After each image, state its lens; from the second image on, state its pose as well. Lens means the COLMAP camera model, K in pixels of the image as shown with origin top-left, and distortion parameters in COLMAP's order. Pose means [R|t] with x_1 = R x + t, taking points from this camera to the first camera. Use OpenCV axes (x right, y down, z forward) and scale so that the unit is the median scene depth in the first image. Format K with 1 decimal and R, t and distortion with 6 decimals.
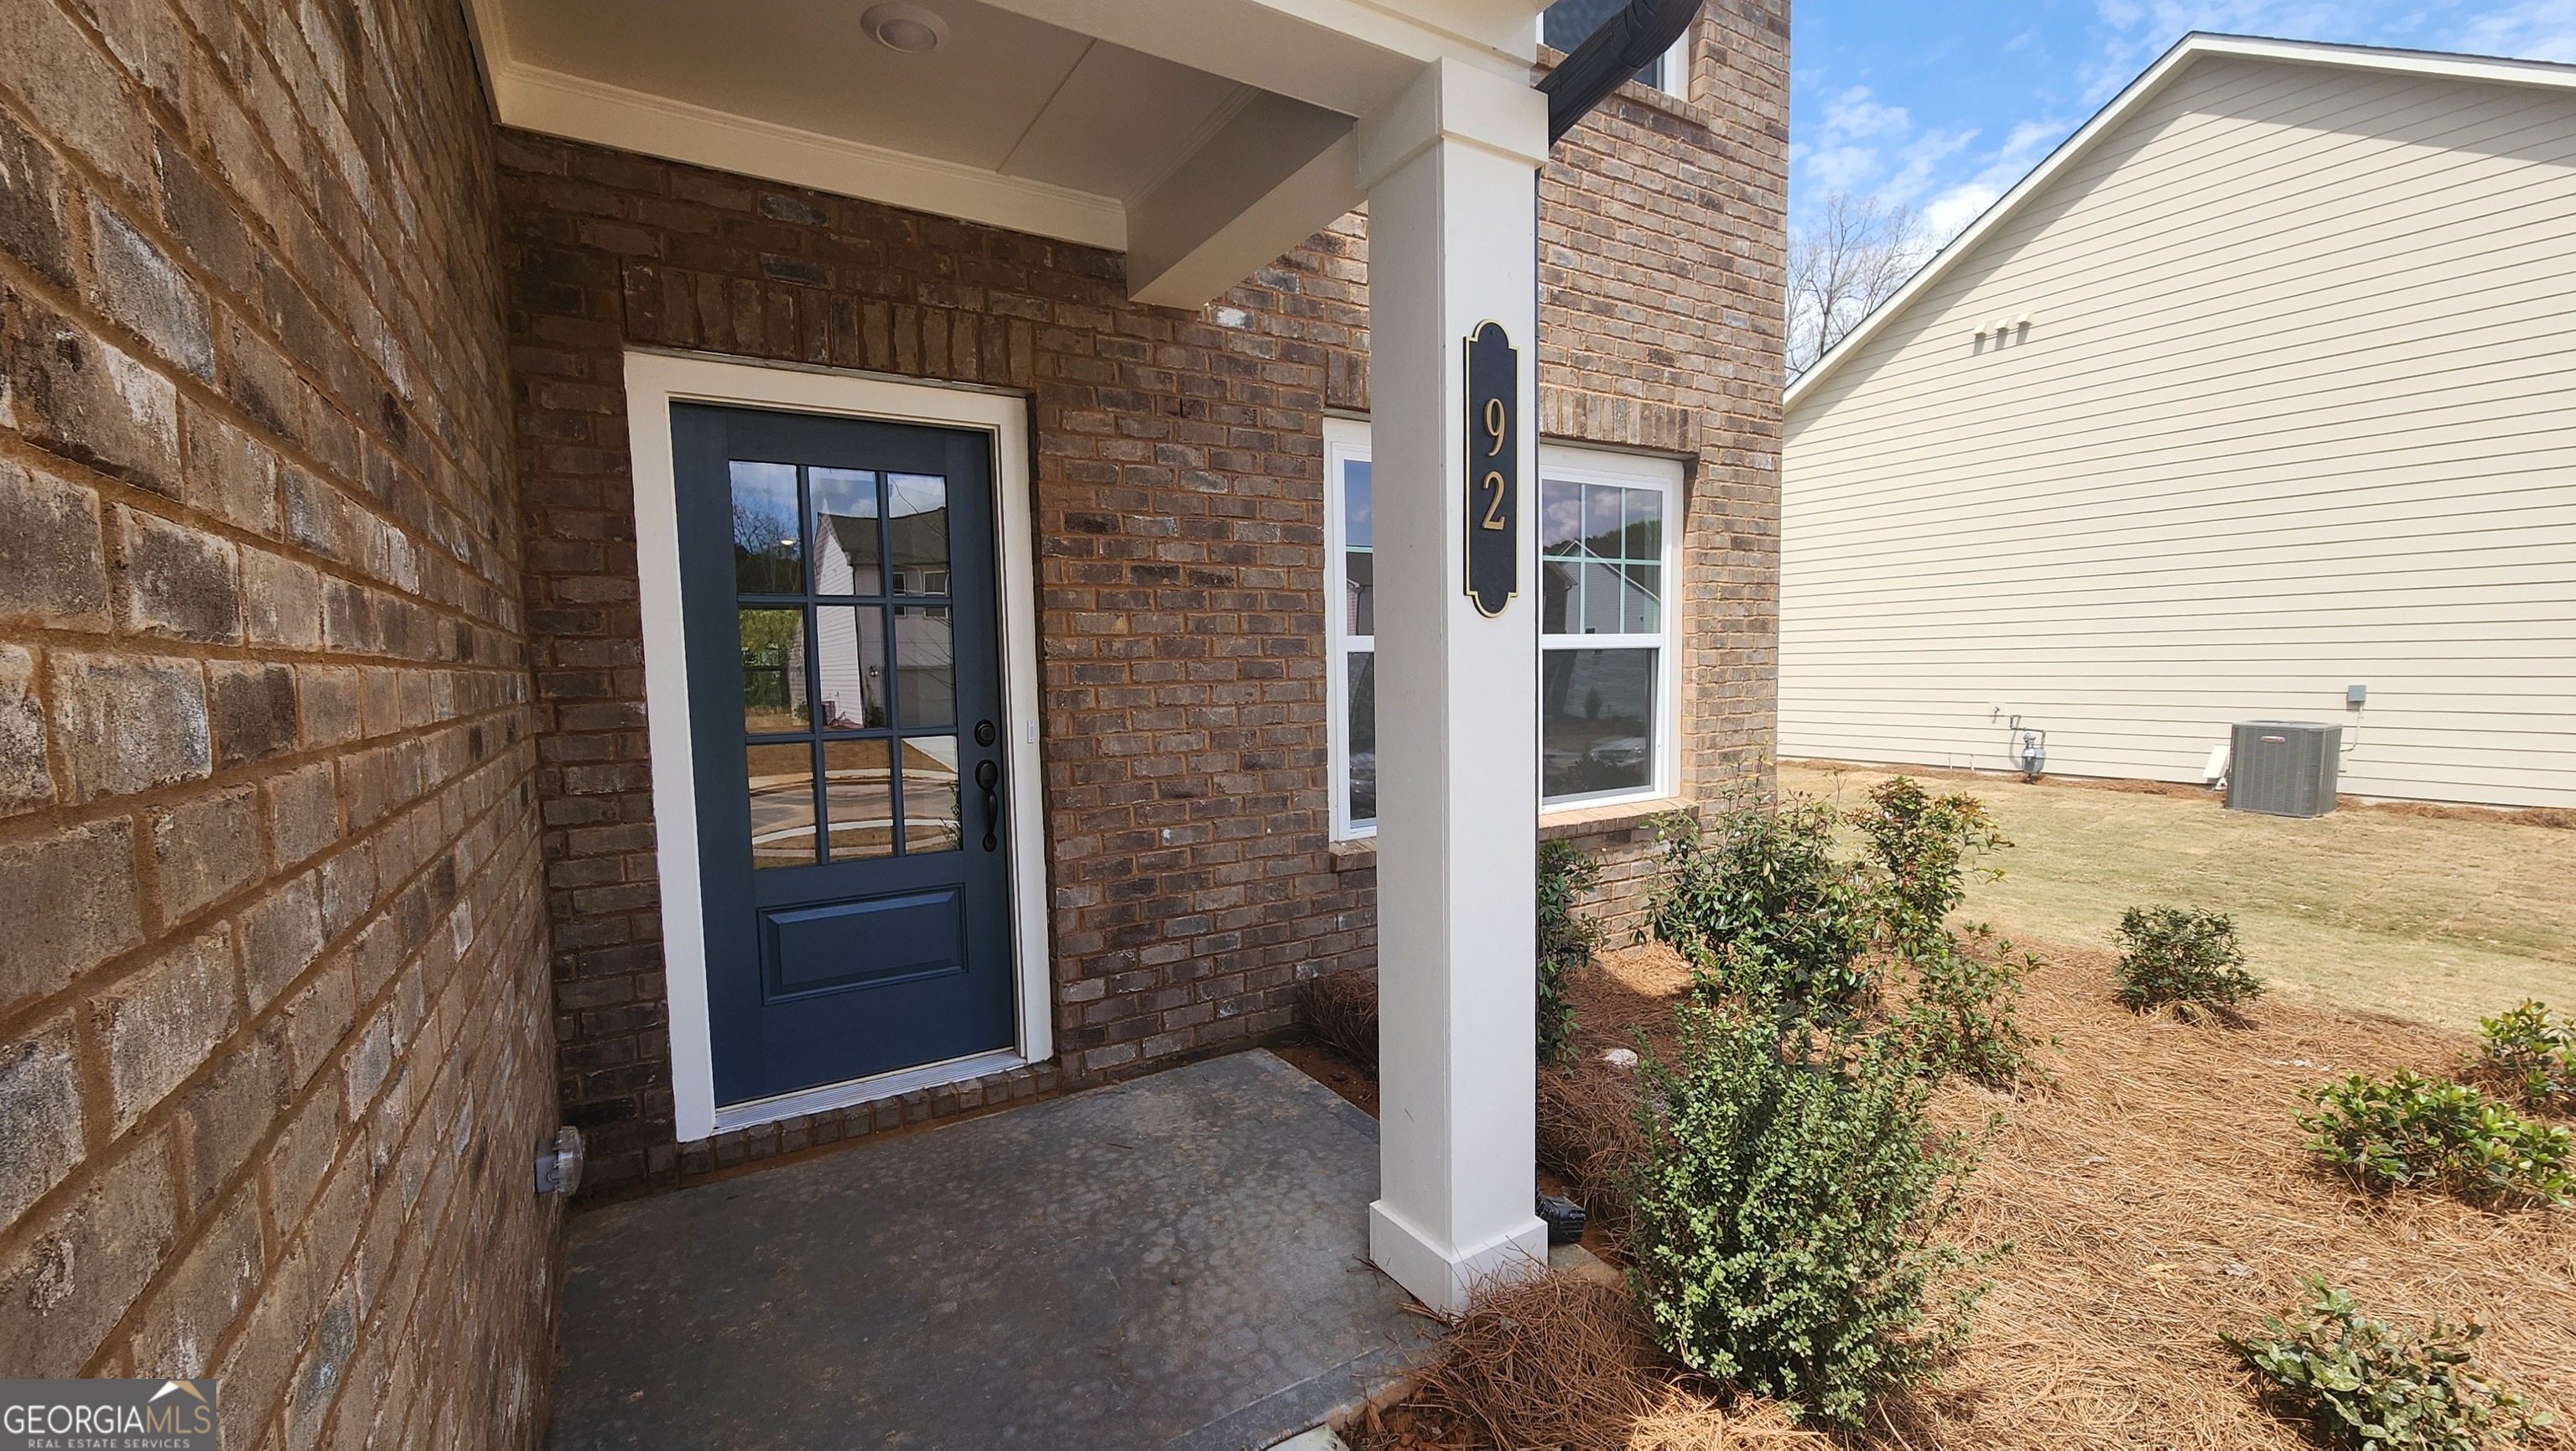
lens RADIAL K [[1053.6, 0, 1267.6], [0, 1053.6, 747.1], [0, 0, 1]] dist [0.001699, -0.002116]
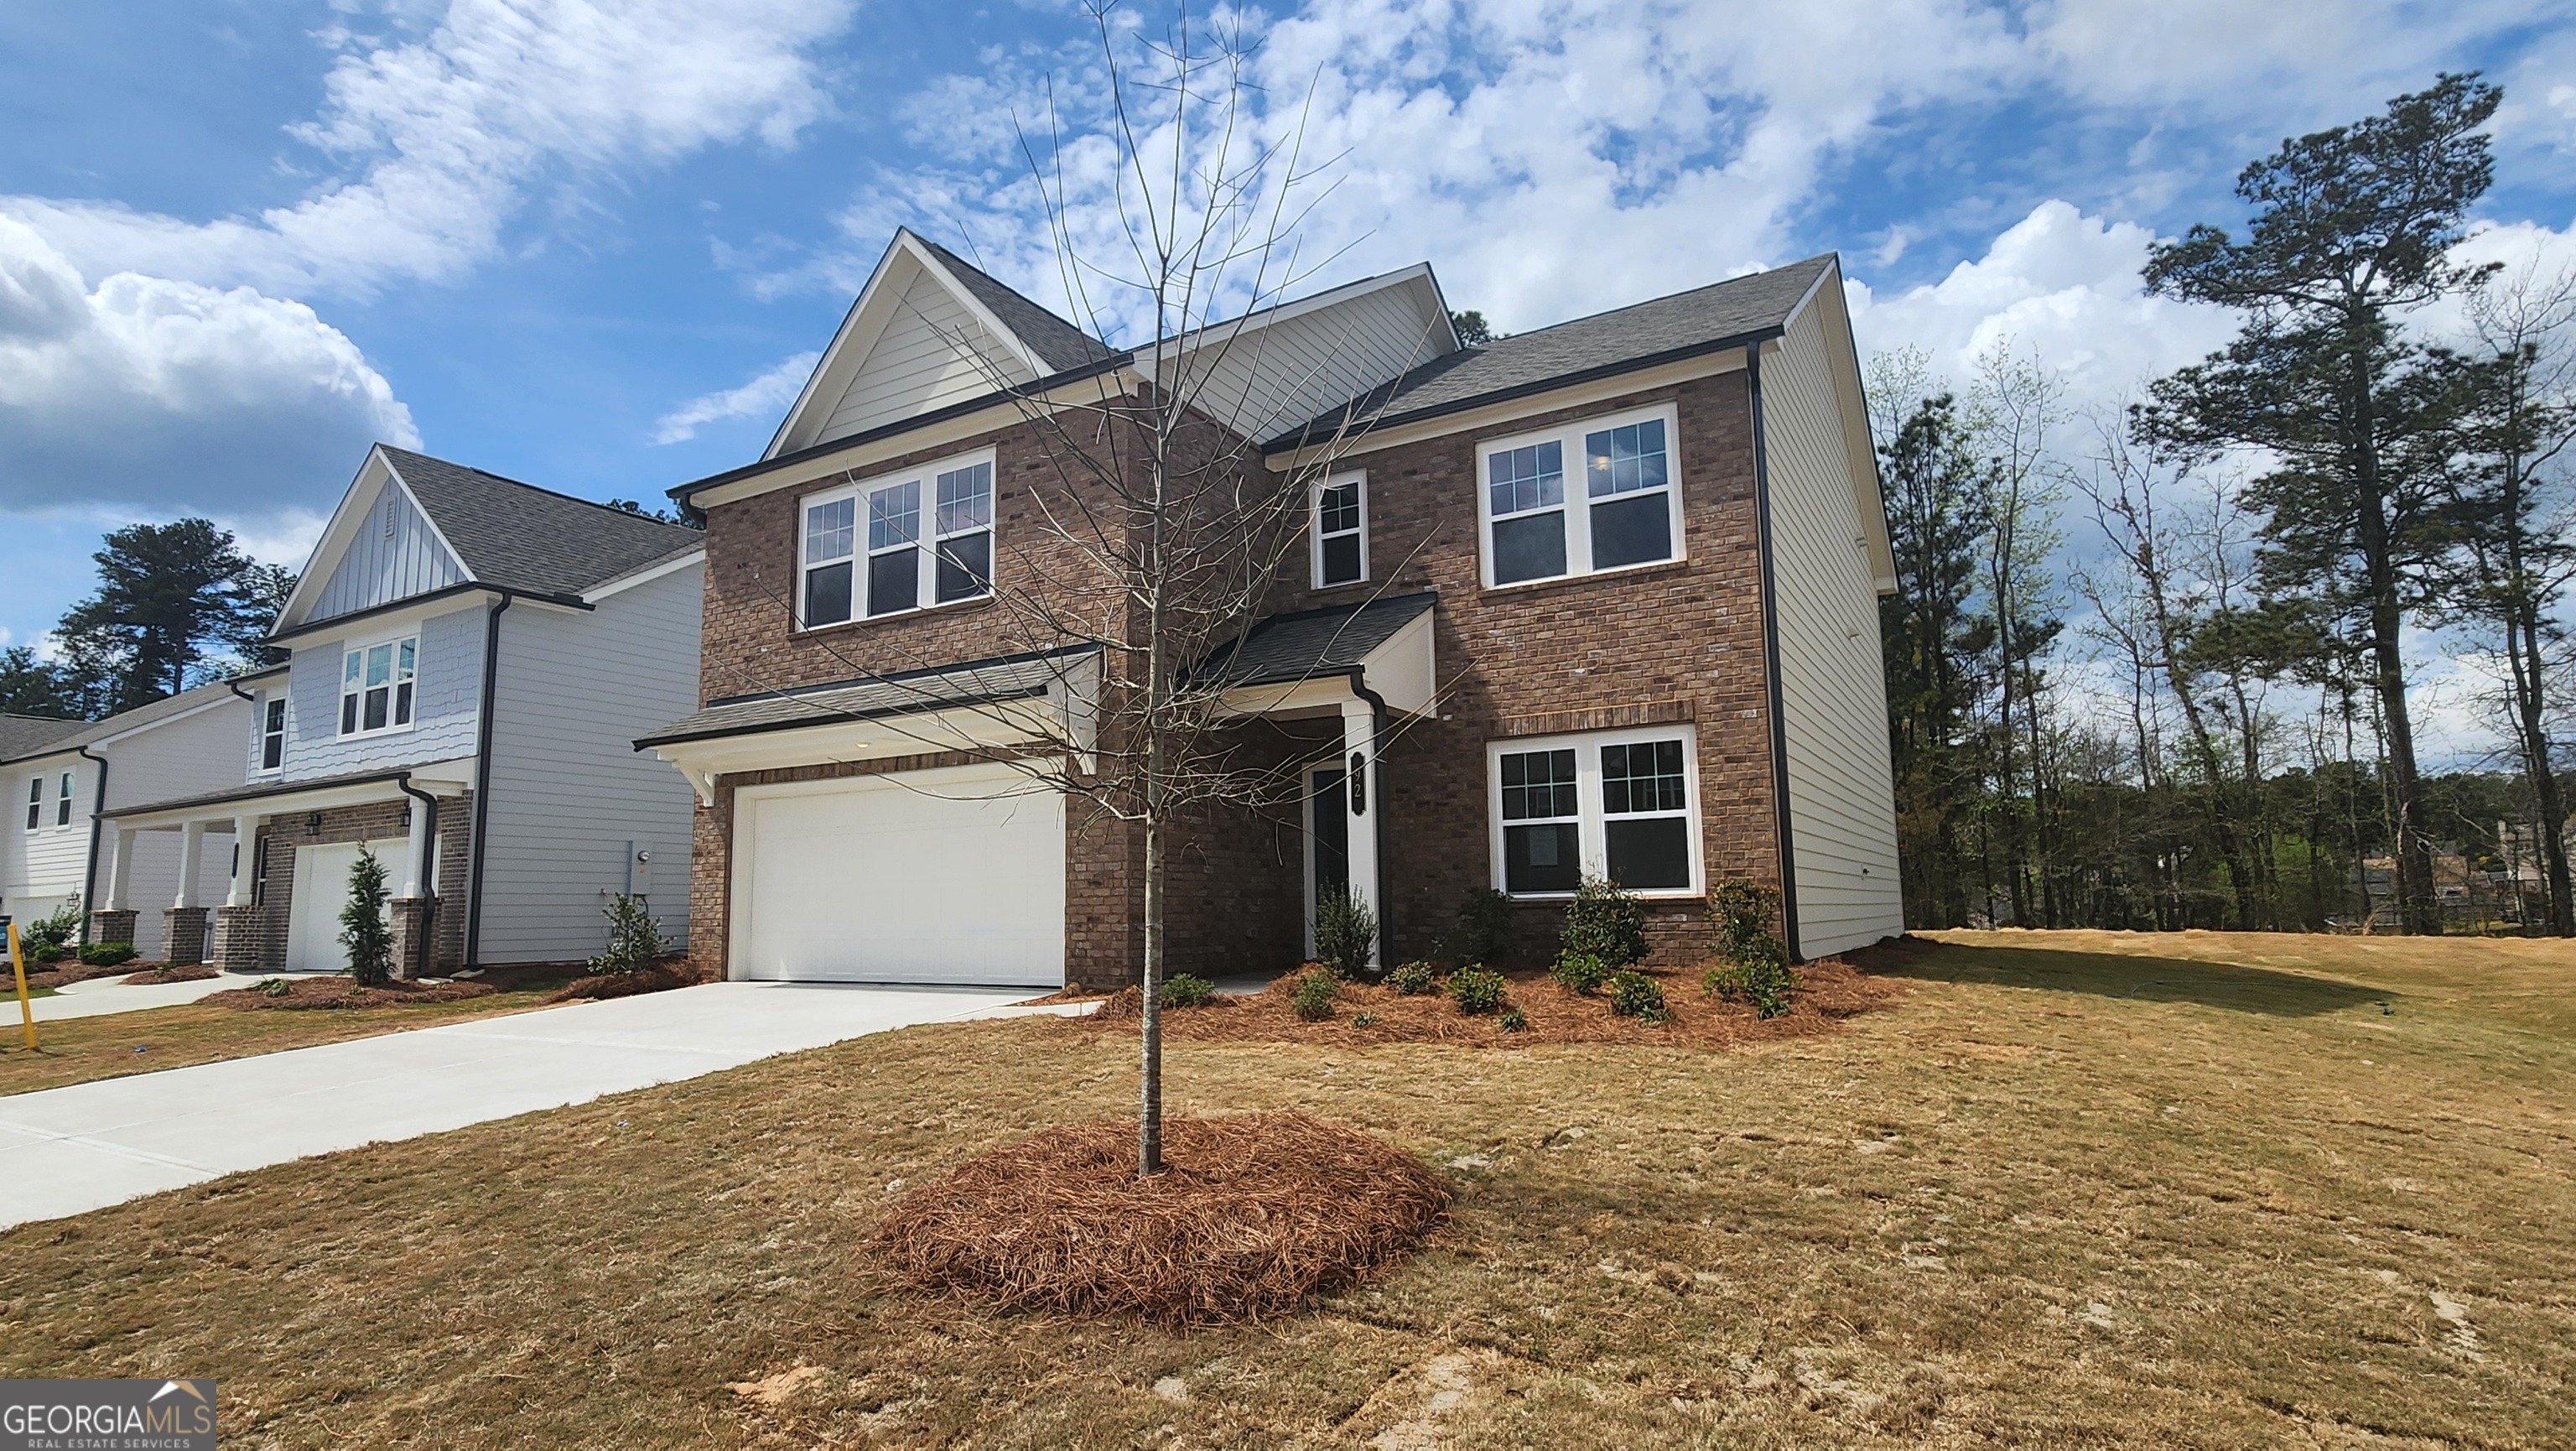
lens RADIAL K [[1292.5, 0, 1280.0], [0, 1292.5, 744.0], [0, 0, 1]] dist [0.006746, -0.000760]
pose [[0.464568, -0.104500, -0.879350, 2.207861], [-0.063712, 0.986495, -0.150893, 0.189229], [0.883242, 0.126125, 0.451637, -0.801855]]
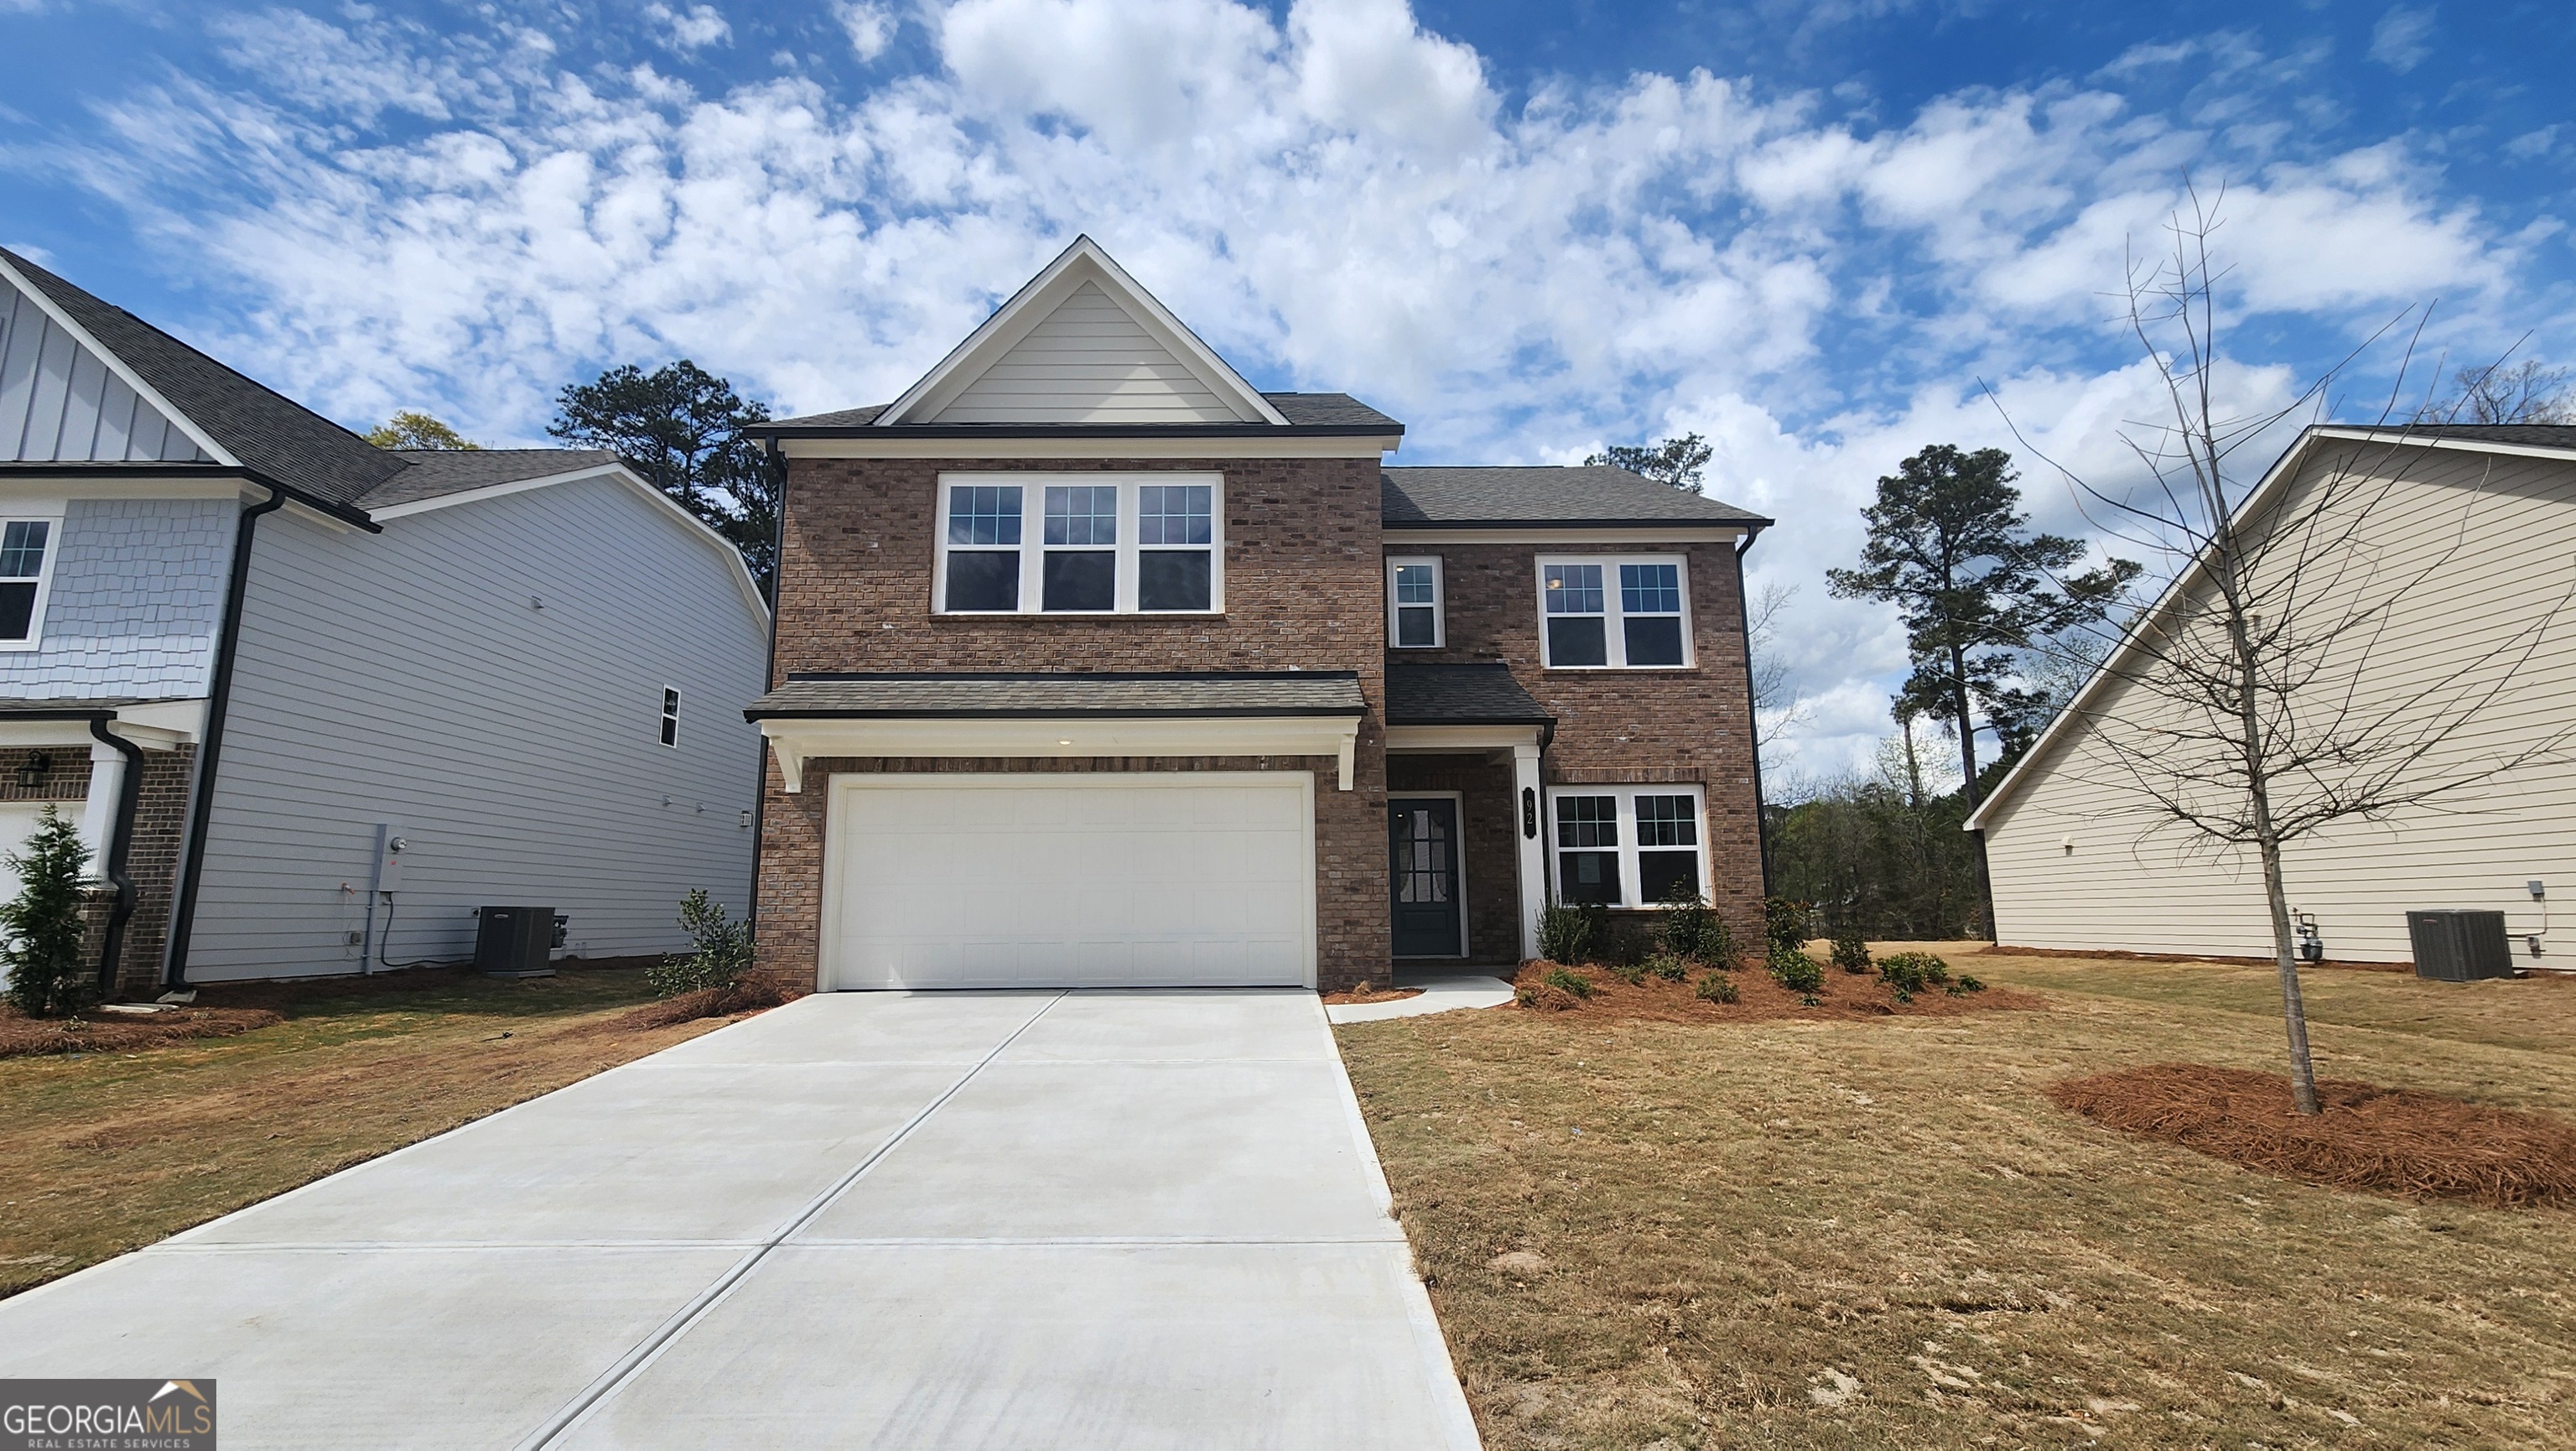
lens RADIAL K [[1053.6, 0, 1280.0], [0, 1053.6, 731.4], [0, 0, 1]] dist [0.001699, -0.002116]
pose [[0.864563, -0.078008, -0.496433, 0.834842], [-0.046406, 0.971263, -0.233440, 0.301715], [0.500377, 0.224861, 0.836098, -1.957322]]
